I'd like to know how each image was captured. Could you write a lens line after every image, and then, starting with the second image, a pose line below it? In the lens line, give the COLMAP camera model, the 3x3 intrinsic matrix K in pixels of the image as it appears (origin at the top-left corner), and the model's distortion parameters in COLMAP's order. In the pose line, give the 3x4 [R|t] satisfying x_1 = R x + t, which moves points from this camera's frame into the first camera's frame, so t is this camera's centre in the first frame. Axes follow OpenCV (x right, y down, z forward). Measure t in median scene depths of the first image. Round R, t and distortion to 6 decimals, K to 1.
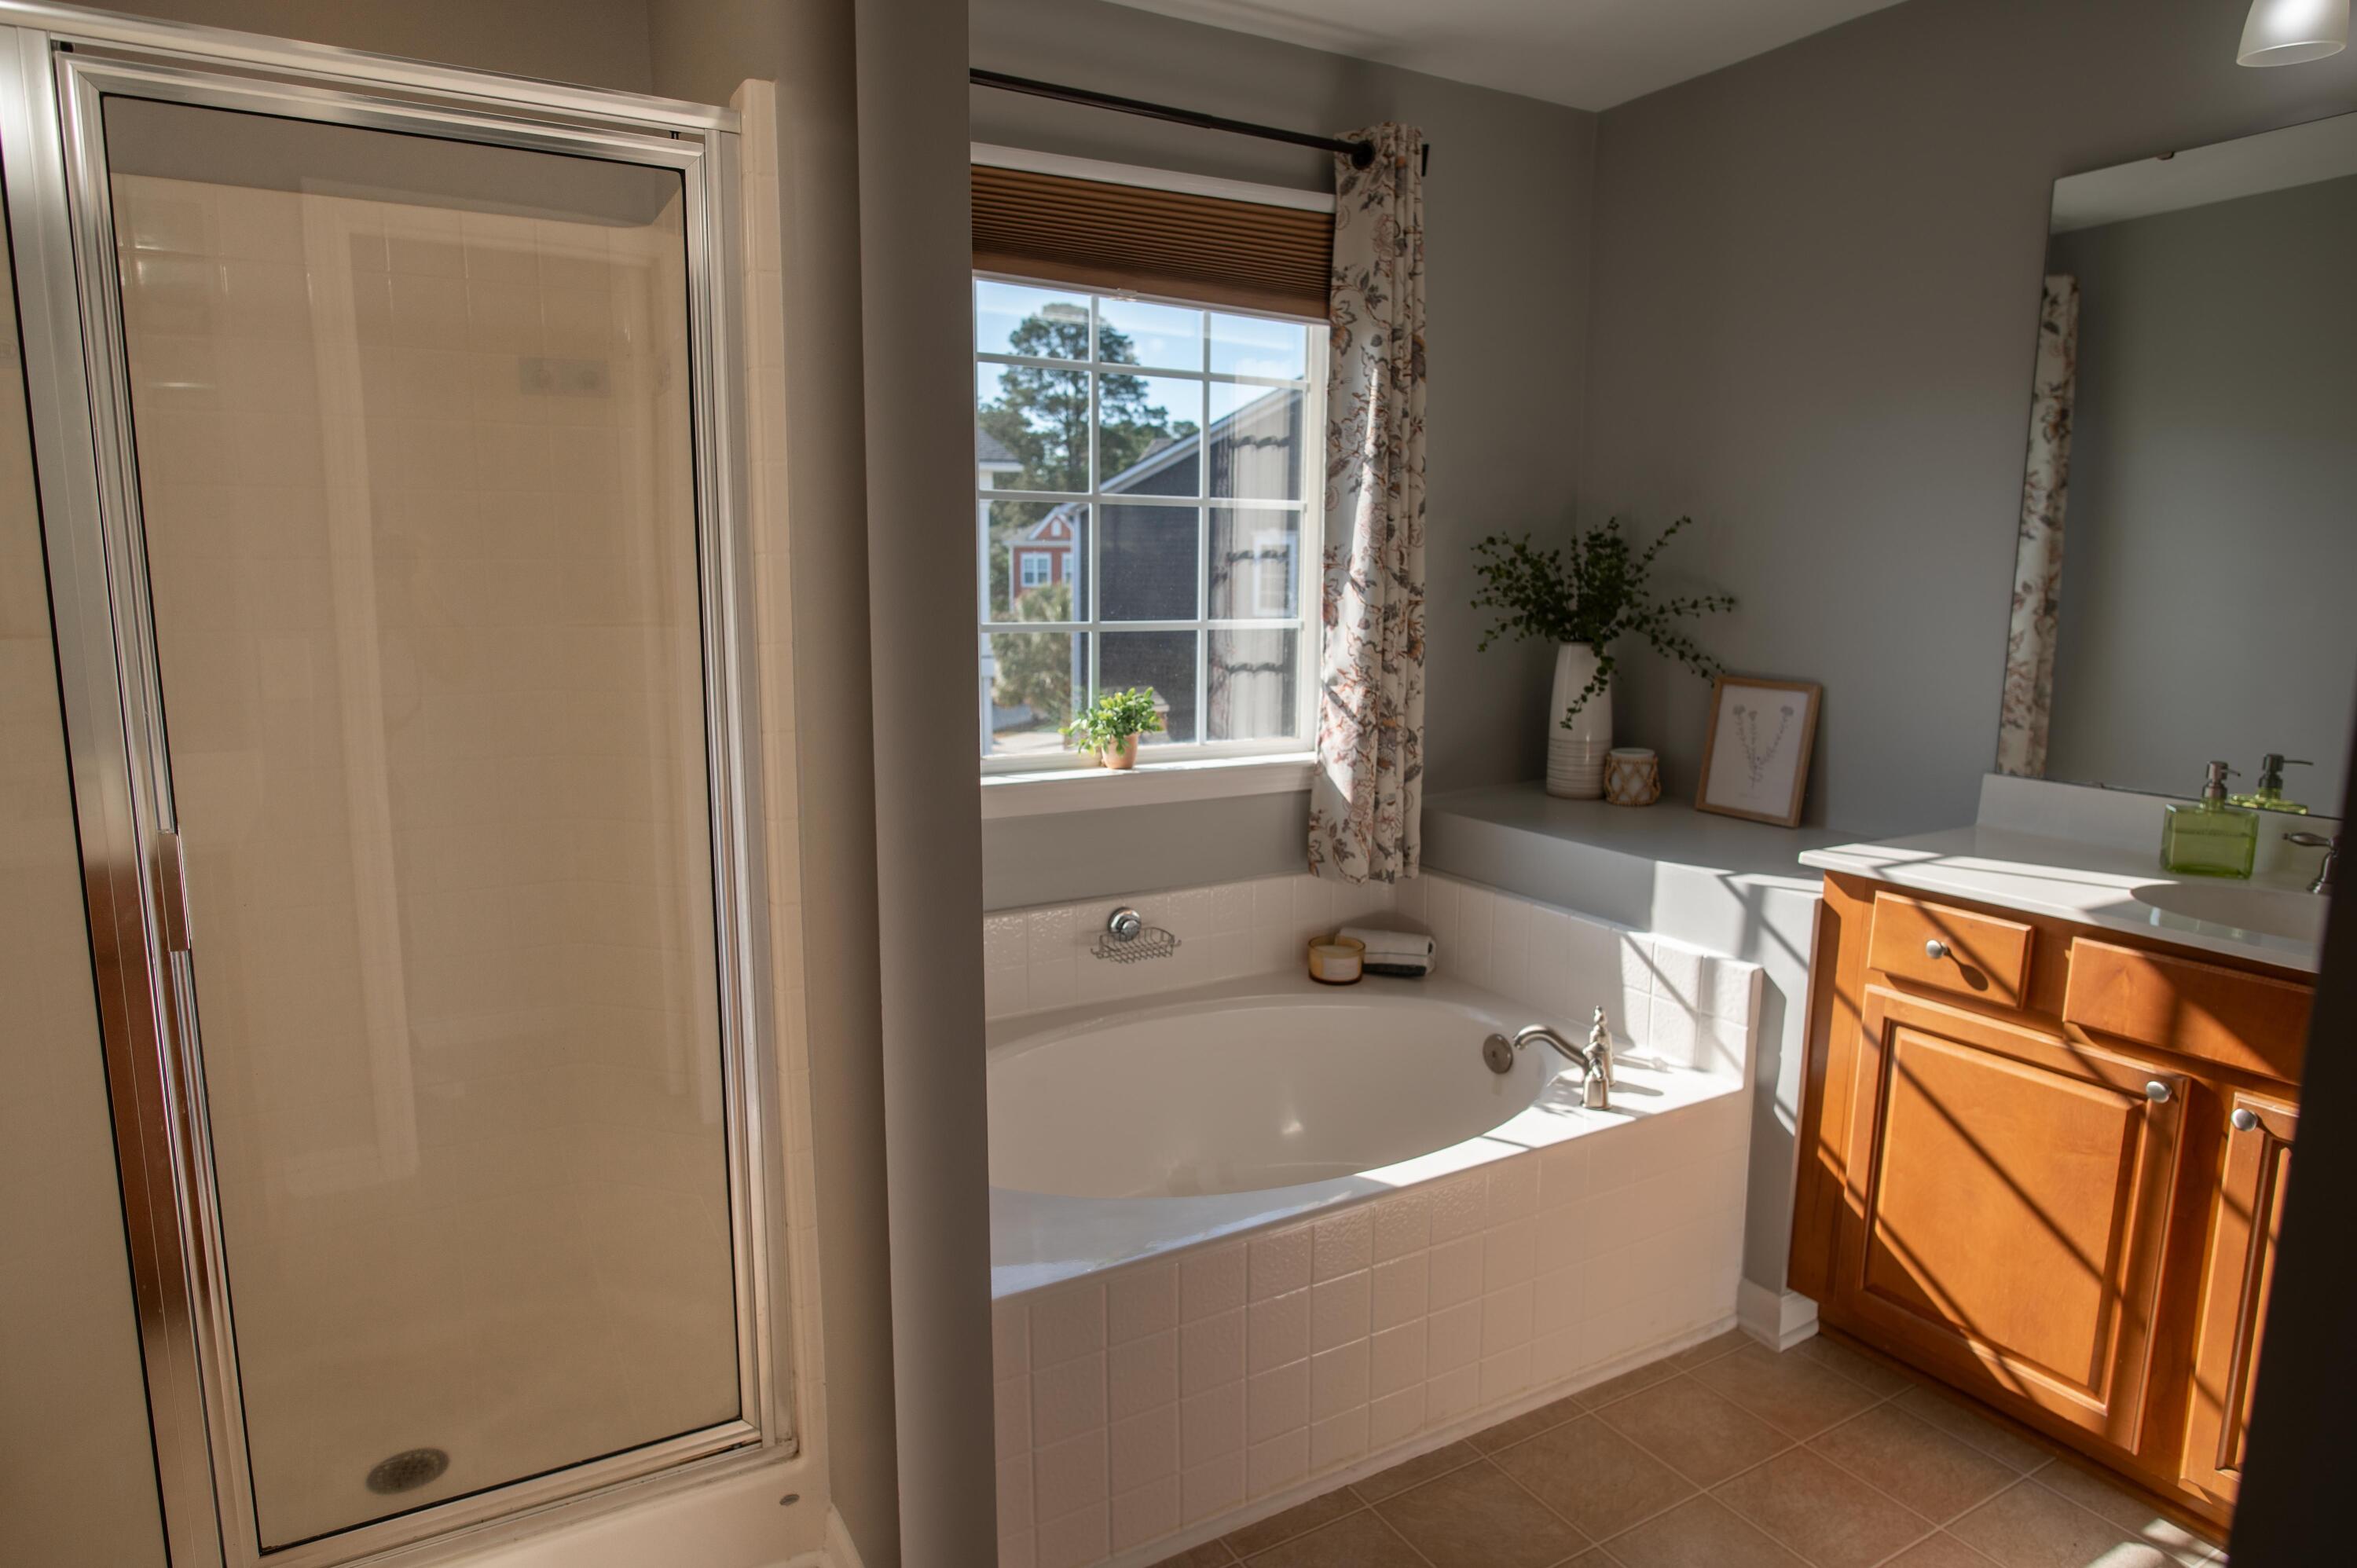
lens RADIAL K [[1370.0, 0, 1188.1], [0, 1370.0, 786.0], [0, 0, 1]] dist [-0.038887, 0.016219]
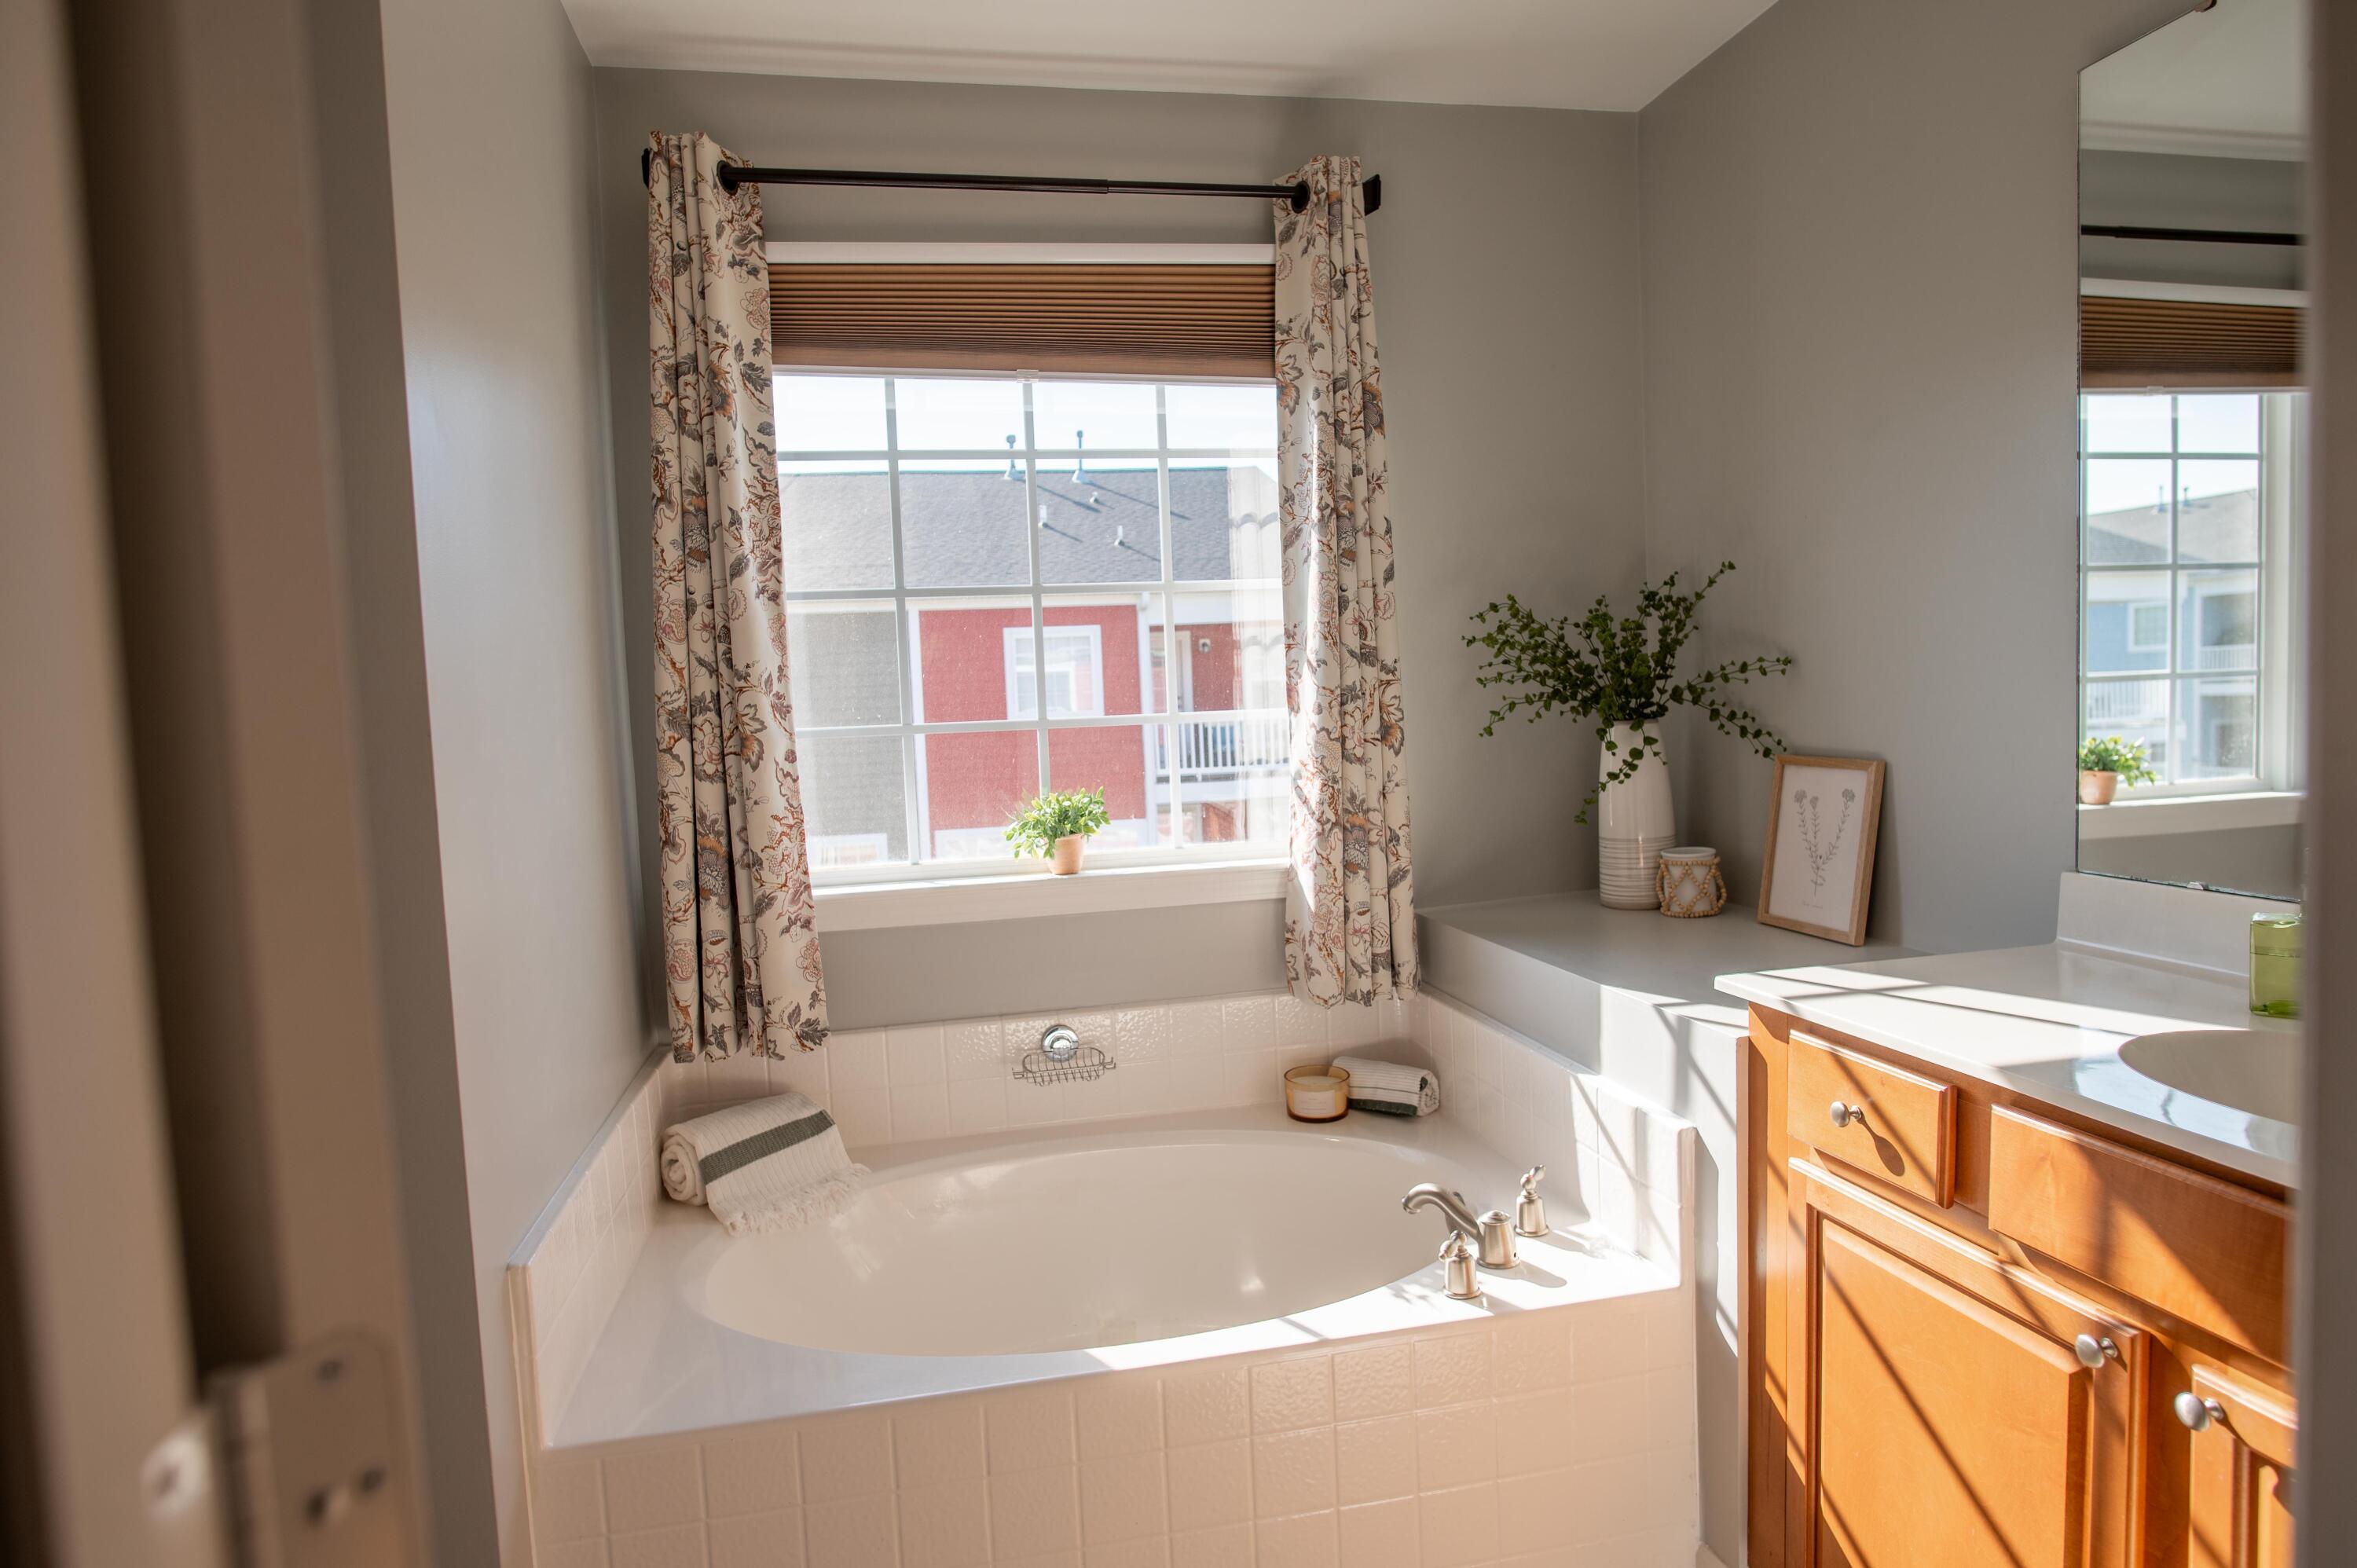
lens RADIAL K [[1370.0, 0, 1174.5], [0, 1370.0, 788.4], [0, 0, 1]] dist [-0.038887, 0.016219]
pose [[0.949956, -0.024243, -0.311441, 0.321867], [-0.001692, 0.996570, -0.082733, 0.006415], [0.312379, 0.079120, 0.946657, 0.141184]]
